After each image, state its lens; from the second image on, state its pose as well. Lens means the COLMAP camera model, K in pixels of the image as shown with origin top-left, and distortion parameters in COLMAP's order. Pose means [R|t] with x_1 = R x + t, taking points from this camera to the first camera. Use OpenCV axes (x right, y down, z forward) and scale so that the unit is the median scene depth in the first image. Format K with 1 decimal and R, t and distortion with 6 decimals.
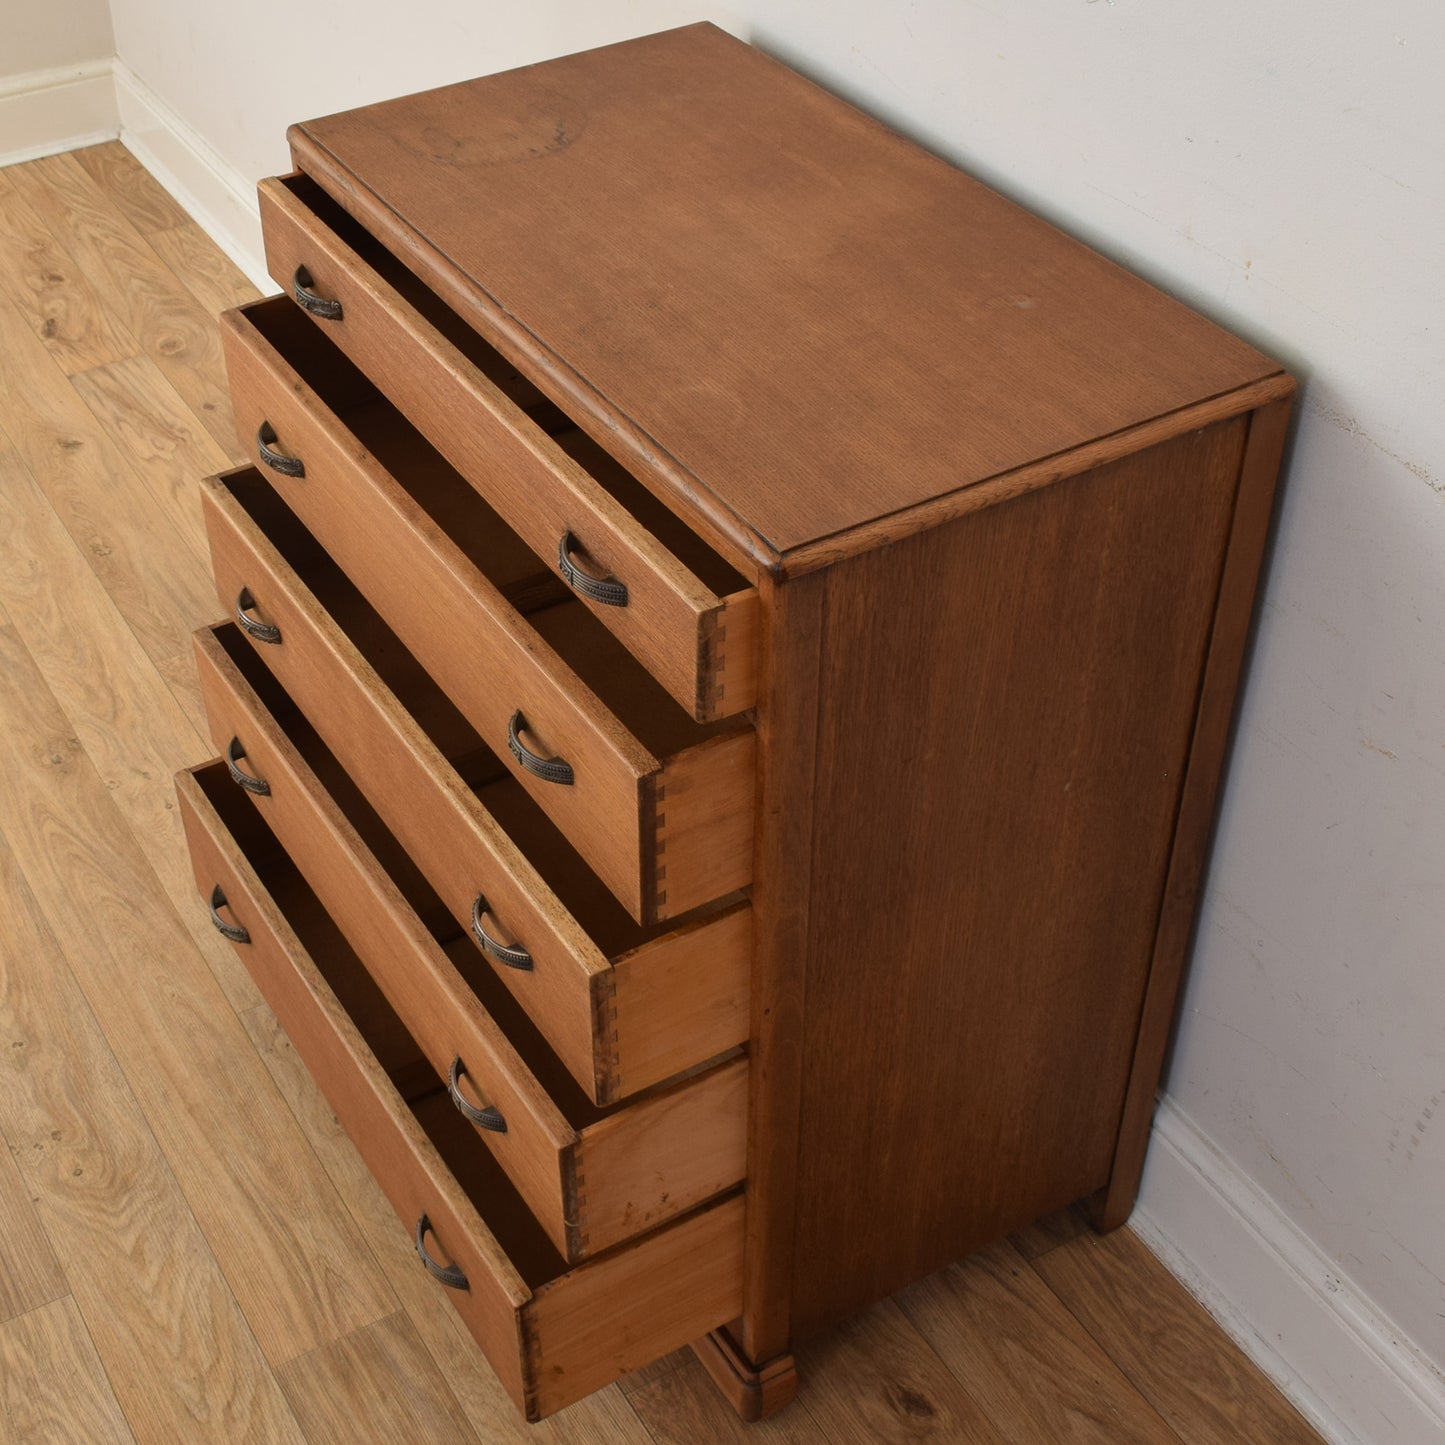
lens RADIAL K [[2188.6, 0, 575.0], [0, 2188.6, 660.9], [0, 0, 1]] dist [-0.024878, 0.000000]
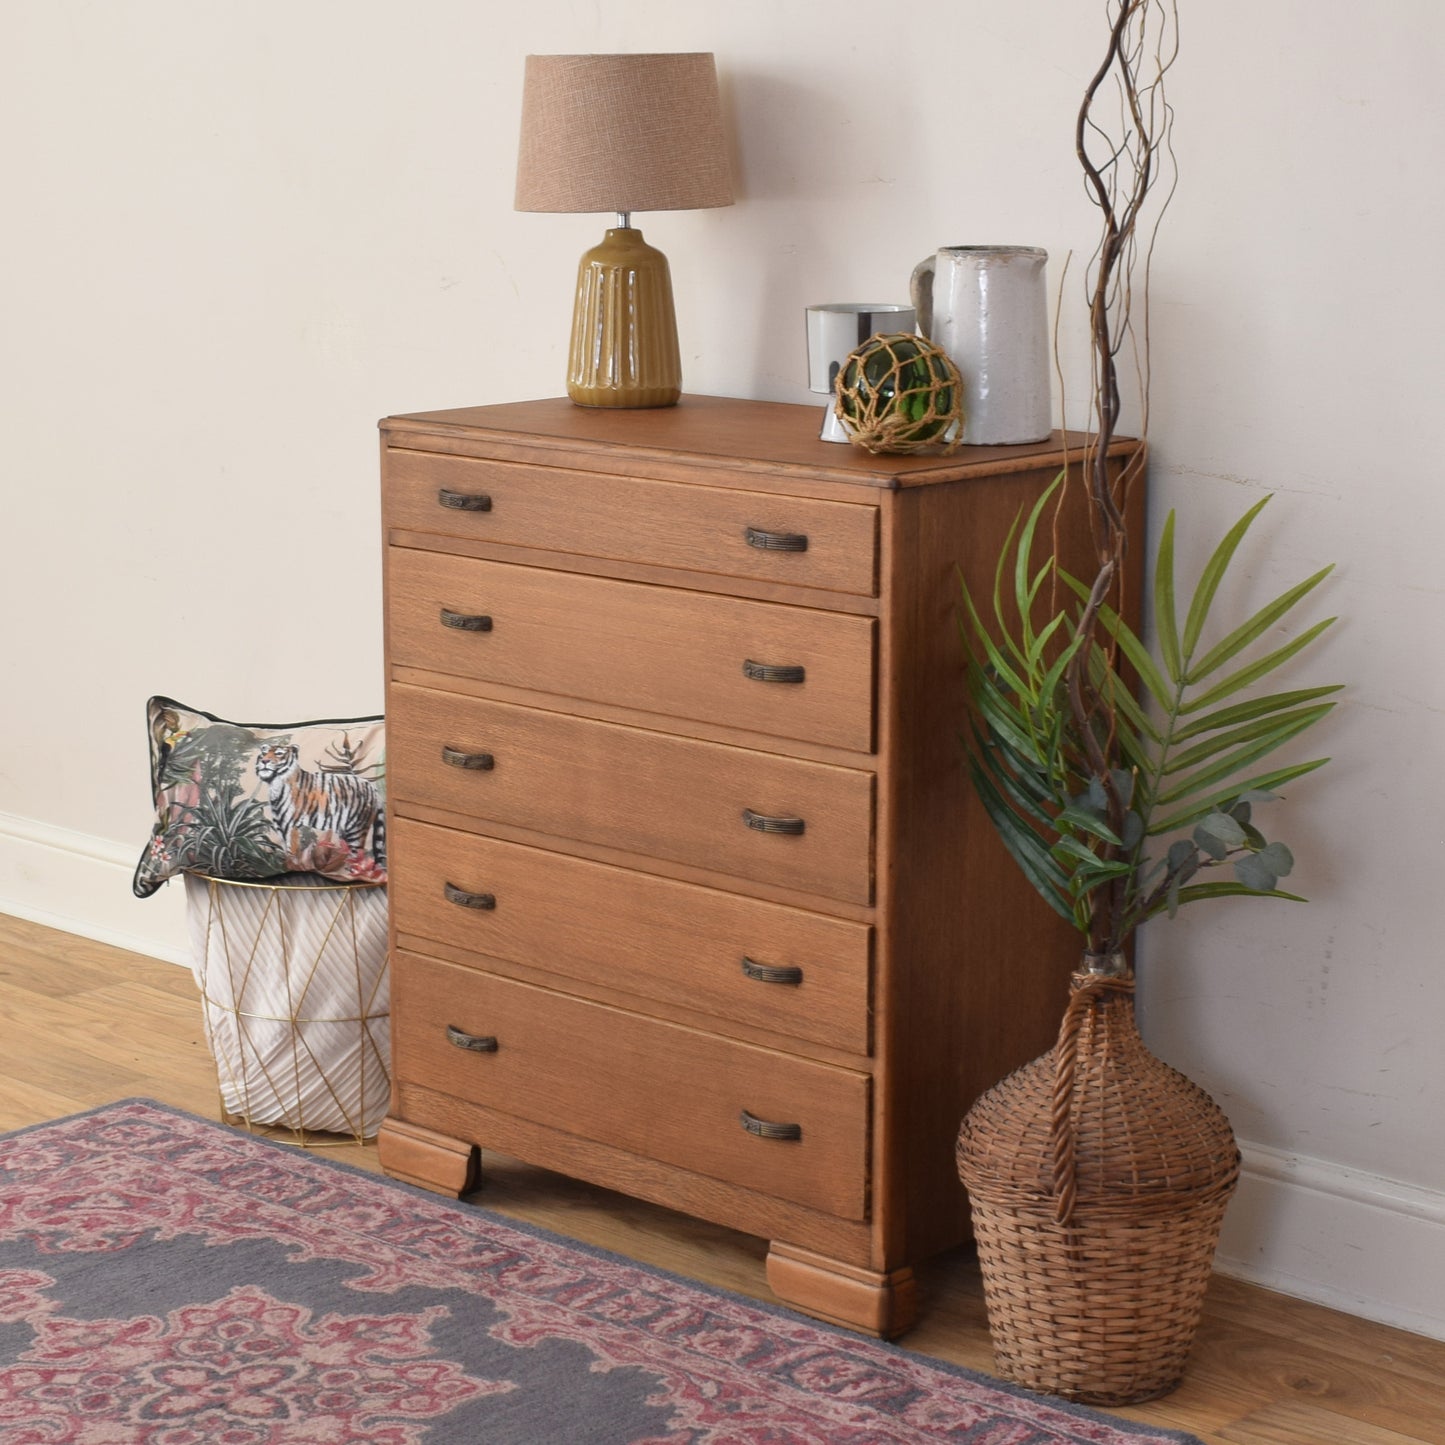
lens RADIAL K [[3405.6, 0, 734.7], [0, 3405.6, 659.0], [0, 0, 1]] dist [-0.063121, 0.000000]
pose [[0.947236, -0.021174, 0.319837, -0.581486], [0.166950, 0.884378, -0.435894, 0.809005], [-0.273627, 0.466291, 0.841249, -0.721370]]
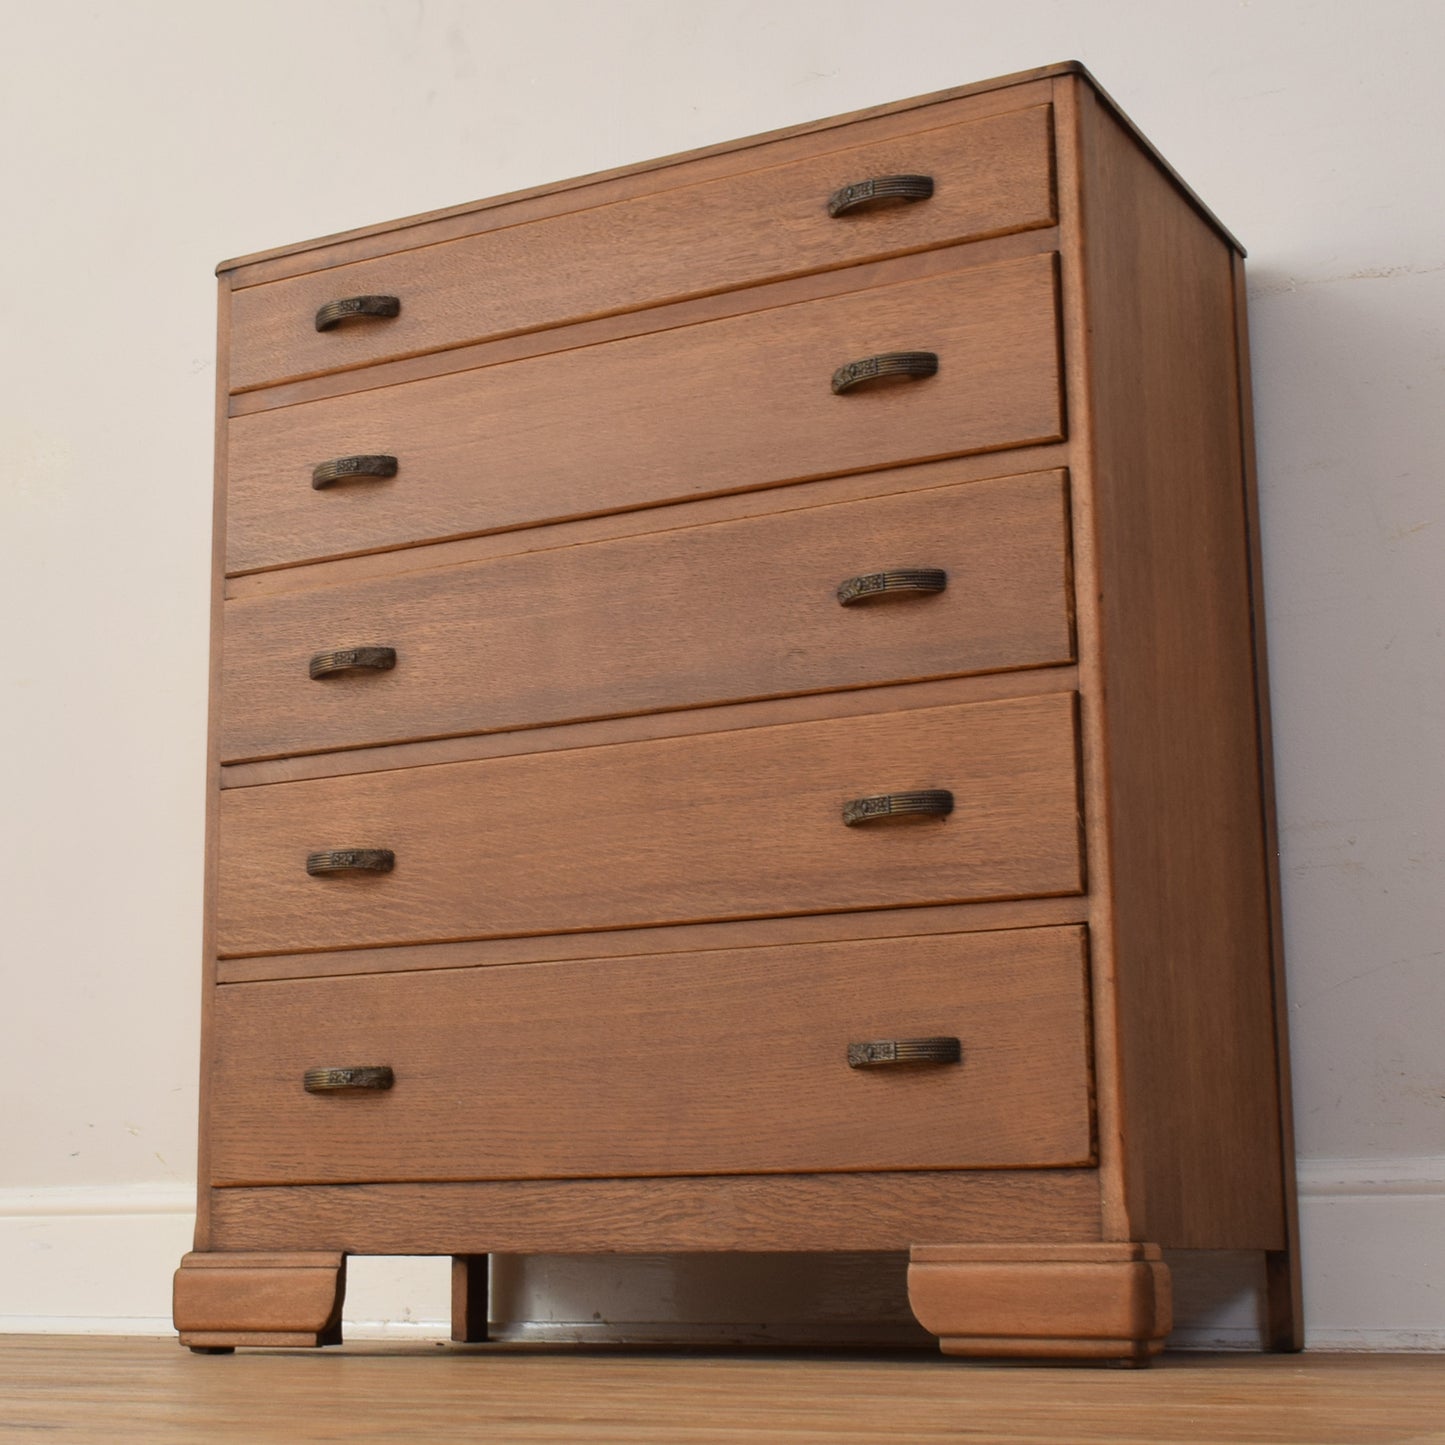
lens RADIAL K [[2651.1, 0, 552.5], [0, 2651.1, 699.1], [0, 0, 1]] dist [-0.024830, 0.000000]
pose [[0.858577, 0.136530, 0.494171, -0.561629], [0.292765, 0.660711, -0.691194, 0.756329], [-0.420873, 0.738120, 0.527300, 0.435596]]
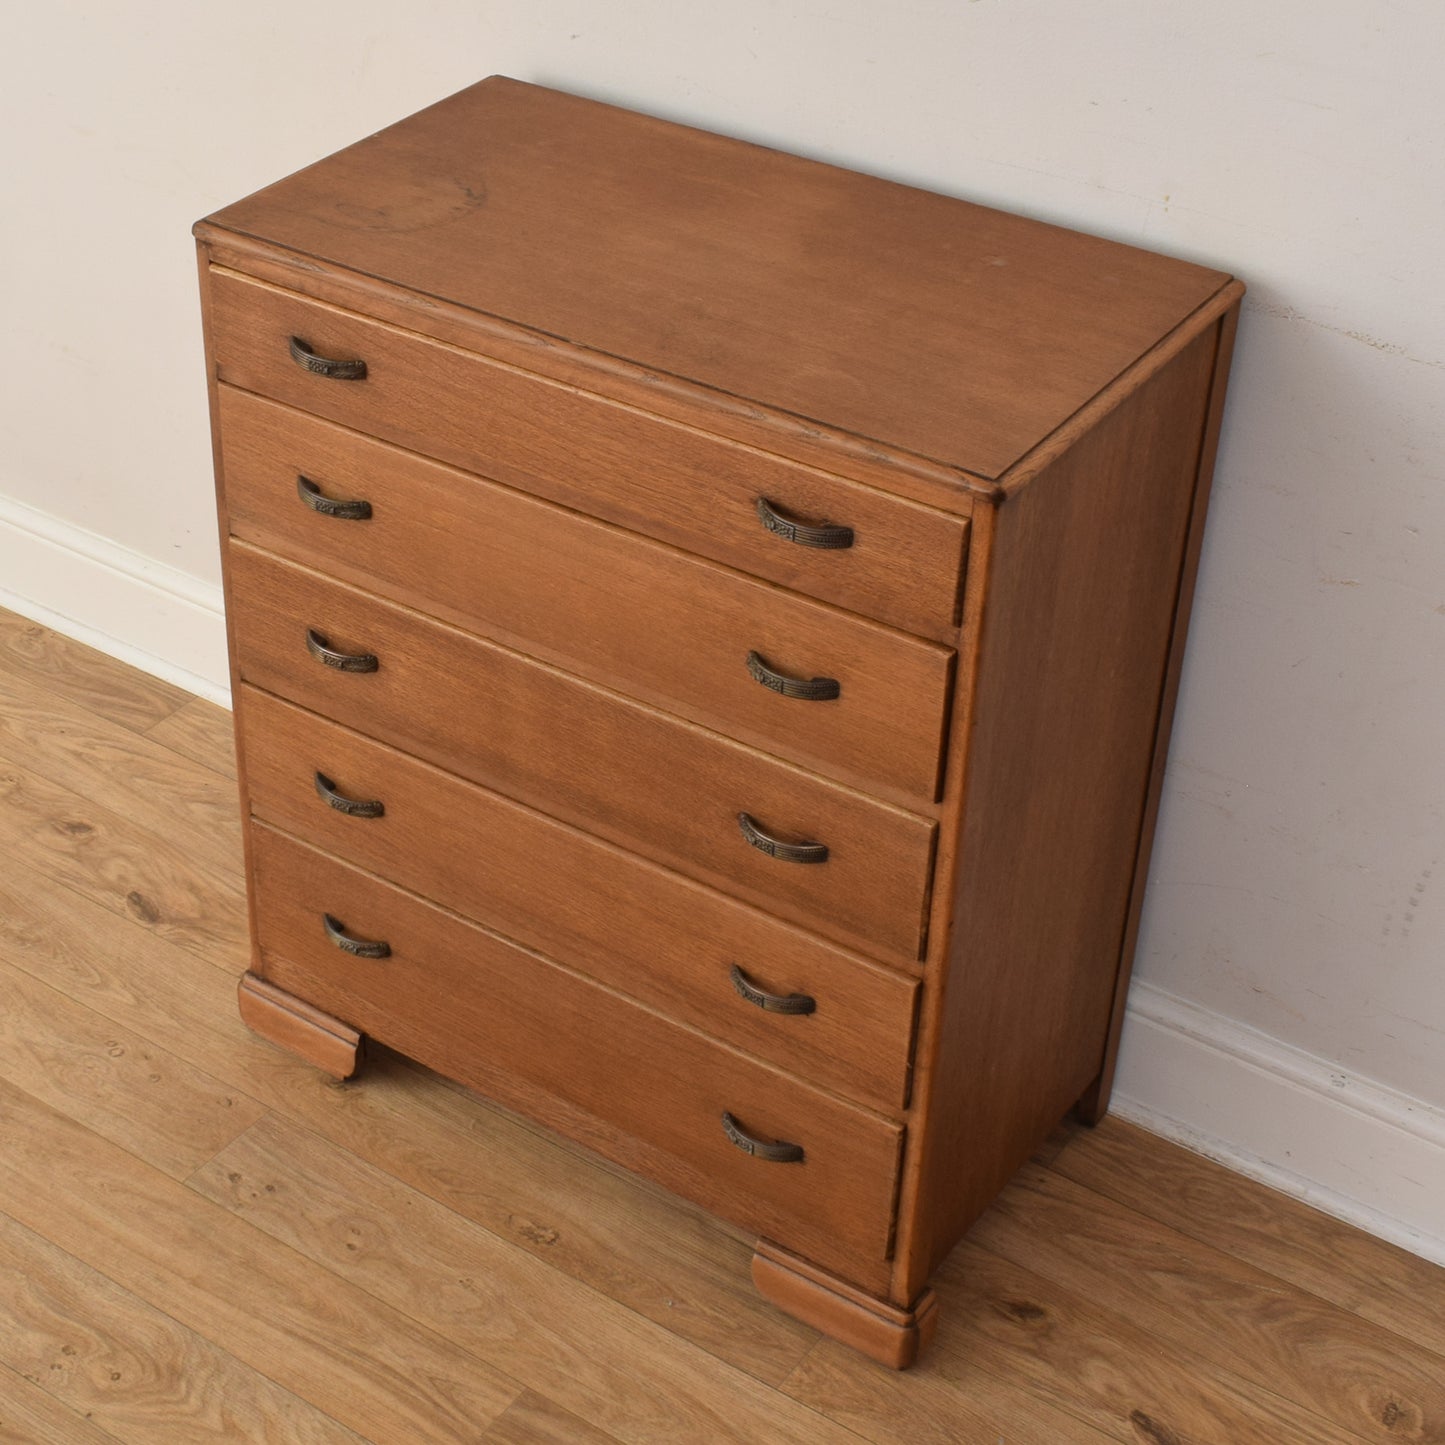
lens RADIAL K [[2651.1, 0, 536.3], [0, 2651.1, 640.1], [0, 0, 1]] dist [-0.024830, 0.000000]
pose [[0.907446, -0.201083, 0.368926, -0.462946], [0.232409, 0.971710, -0.042026, 0.024752], [-0.350039, 0.123878, 0.928508, -0.143073]]
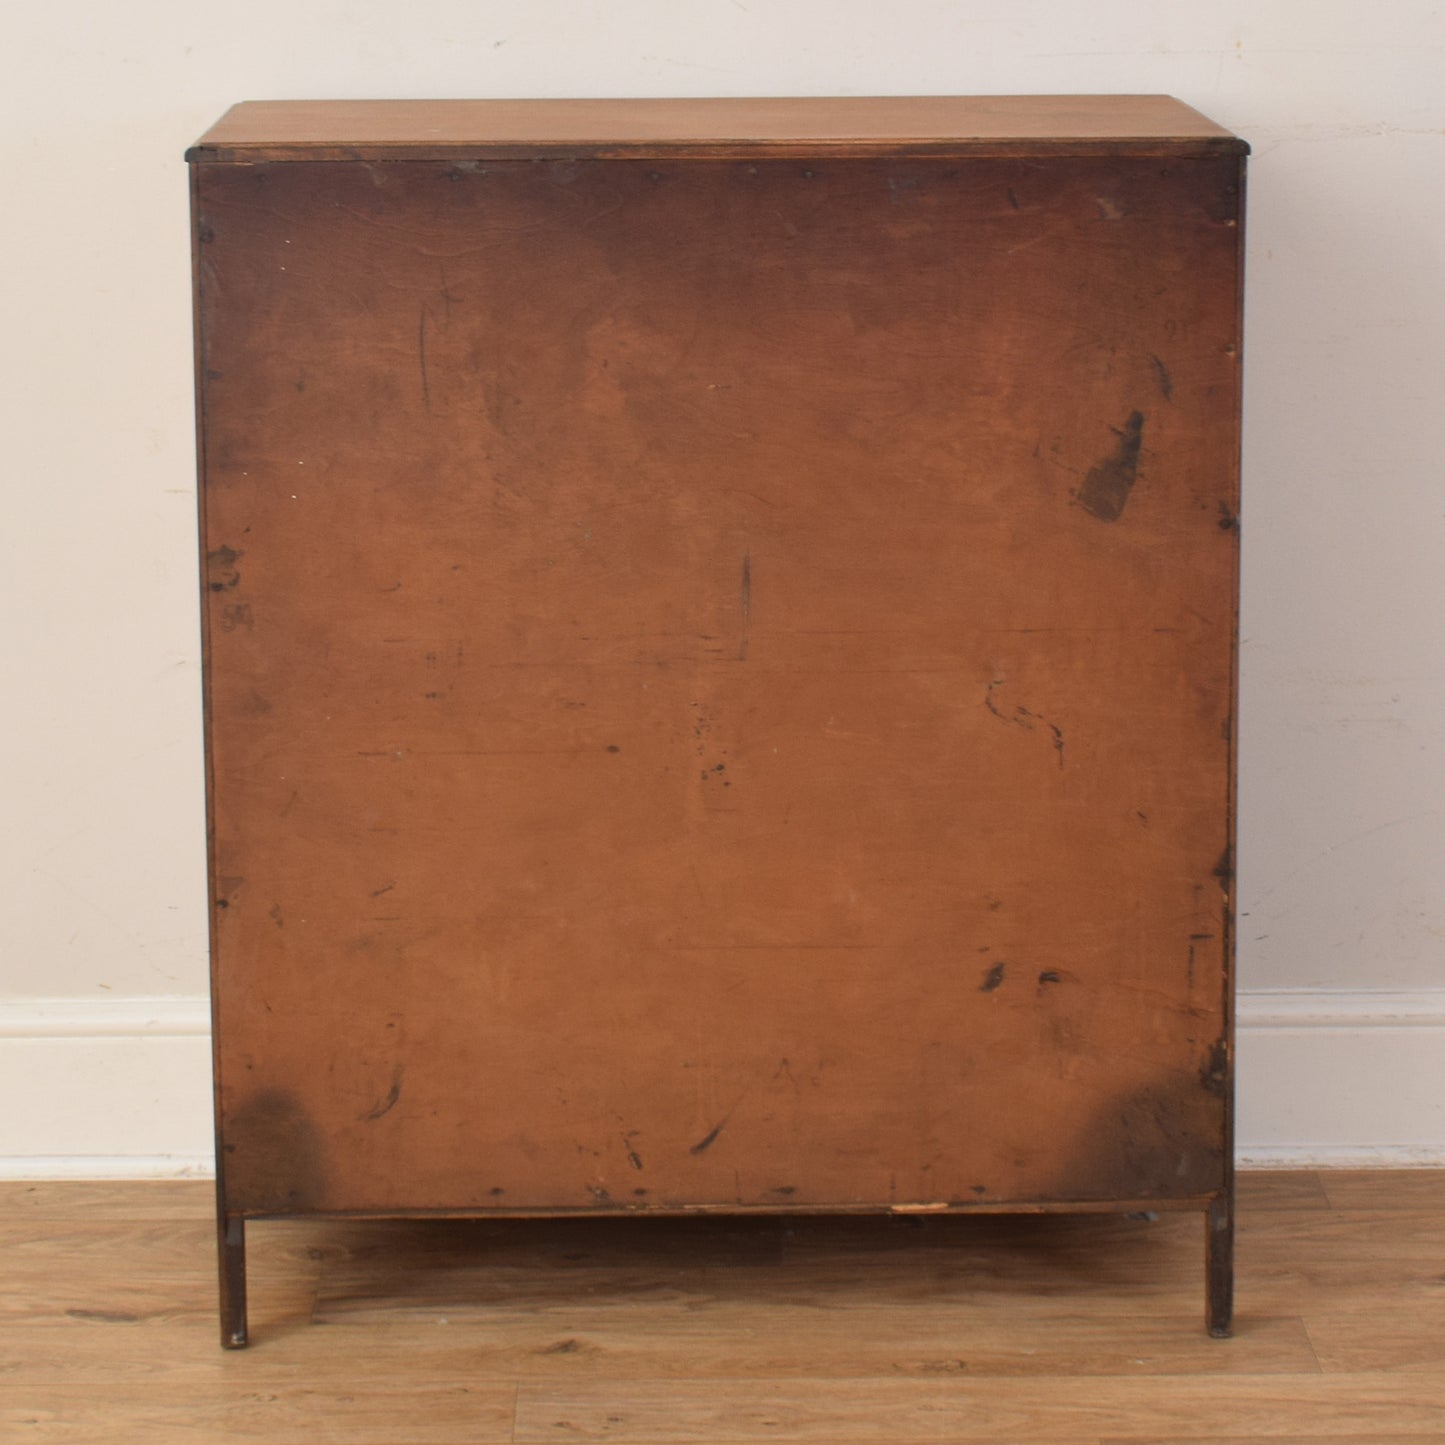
lens RADIAL K [[4563.4, 0, 725.2], [0, 4563.4, 720.7], [0, 0, 1]] dist [-0.032596, 0.000000]
pose [[0.473872, -0.143080, 0.868892, -1.589547], [0.533115, 0.831955, -0.153750, 0.275516], [-0.700880, 0.536078, 0.470518, 0.198621]]
